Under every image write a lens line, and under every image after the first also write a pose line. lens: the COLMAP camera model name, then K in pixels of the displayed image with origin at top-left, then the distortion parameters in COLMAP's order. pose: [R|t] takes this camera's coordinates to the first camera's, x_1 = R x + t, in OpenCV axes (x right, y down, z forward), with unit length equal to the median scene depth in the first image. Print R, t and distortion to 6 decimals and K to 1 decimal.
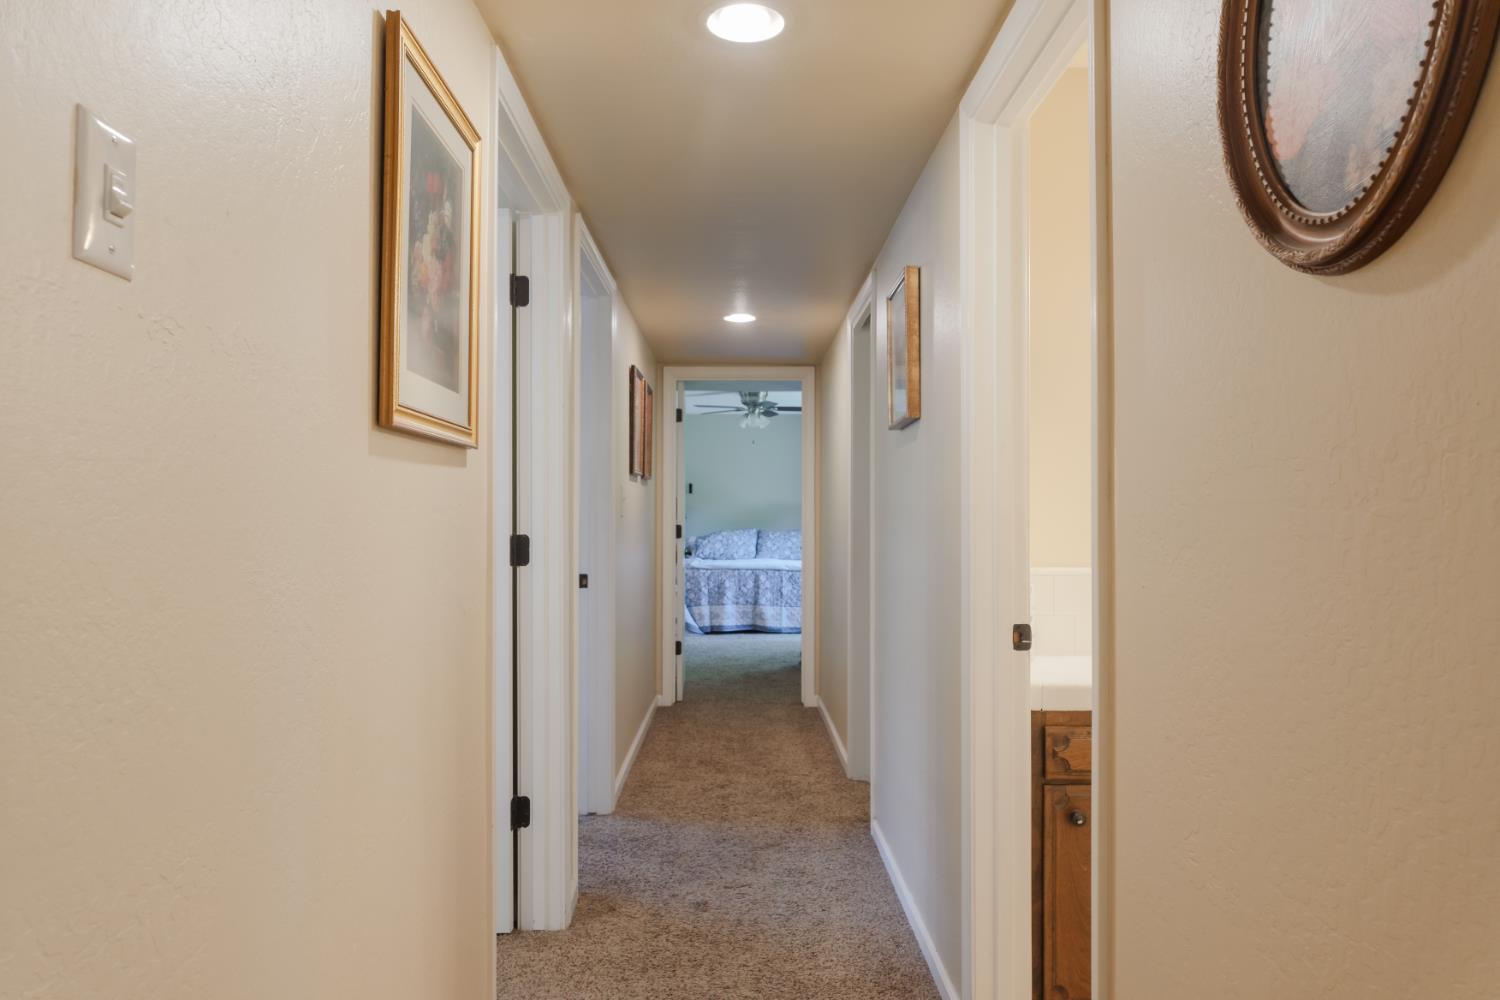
lens RADIAL K [[1009.5, 0, 752.5], [0, 1009.5, 501.5], [0, 0, 1]] dist [-0.008134, 0.008975]
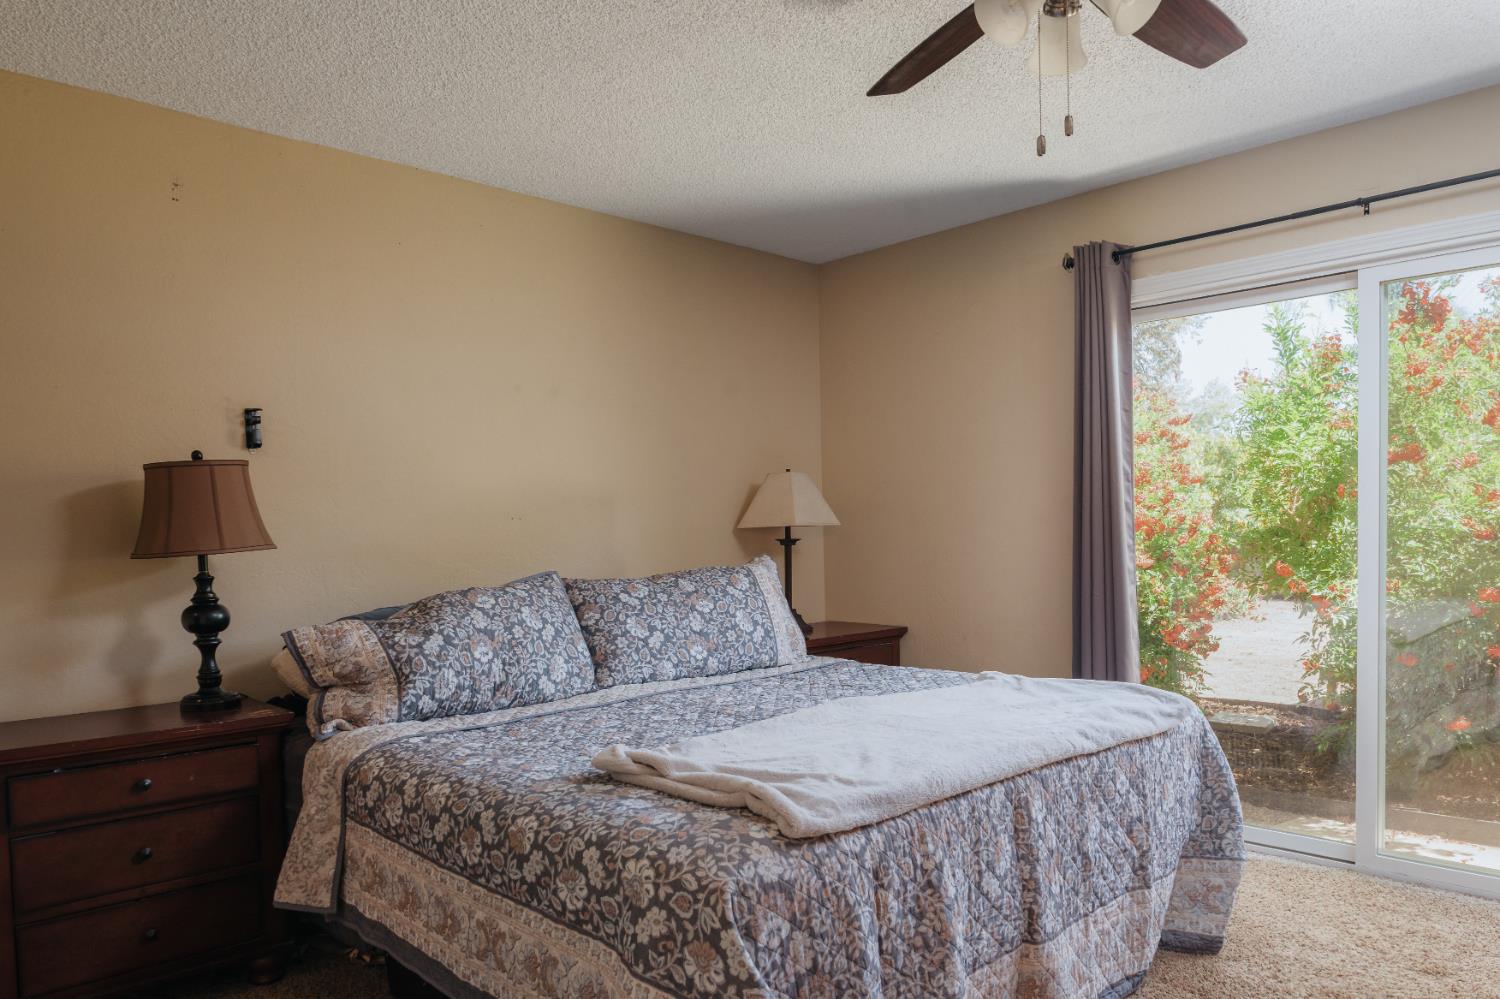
lens RADIAL K [[1009.5, 0, 772.5], [0, 1009.5, 555.6], [0, 0, 1]] dist [-0.008134, 0.008975]
pose [[0.710800, -0.037977, 0.702368, -0.177377], [0.014983, 0.999132, 0.038860, 0.013225], [-0.703234, -0.017098, 0.710752, 0.889170]]
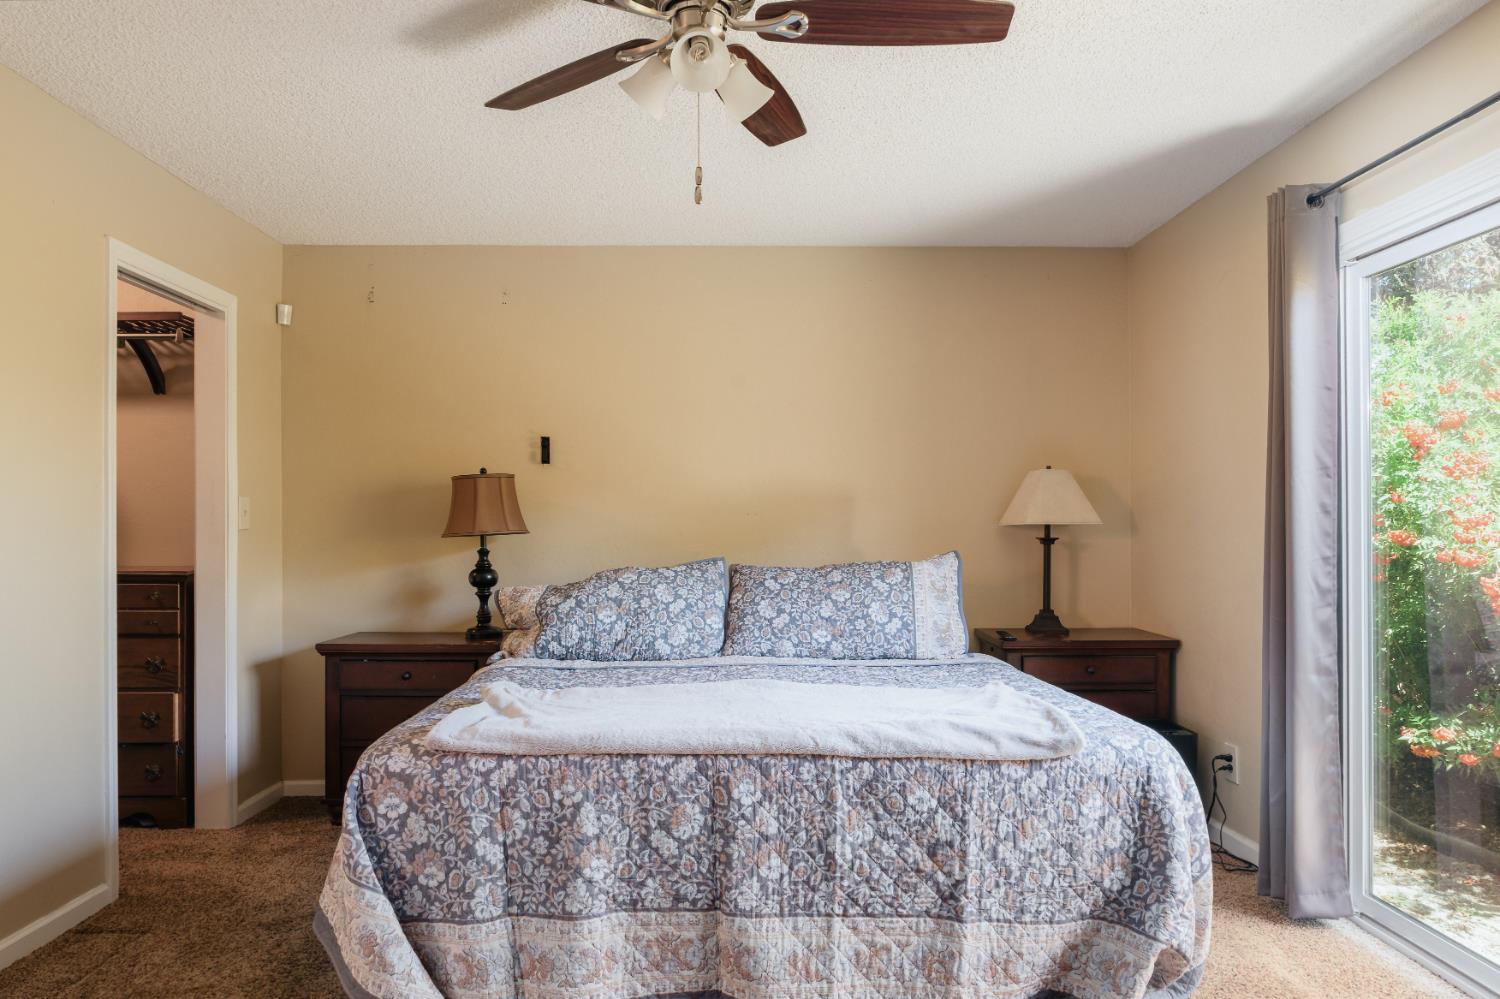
lens RADIAL K [[1009.5, 0, 770.8], [0, 1009.5, 522.6], [0, 0, 1]] dist [-0.008134, 0.008975]
pose [[0.999375, -0.004570, 0.035059, 0.007965], [0.004317, 0.999964, 0.007310, 0.013285], [-0.035091, -0.007154, 0.999359, 0.772359]]
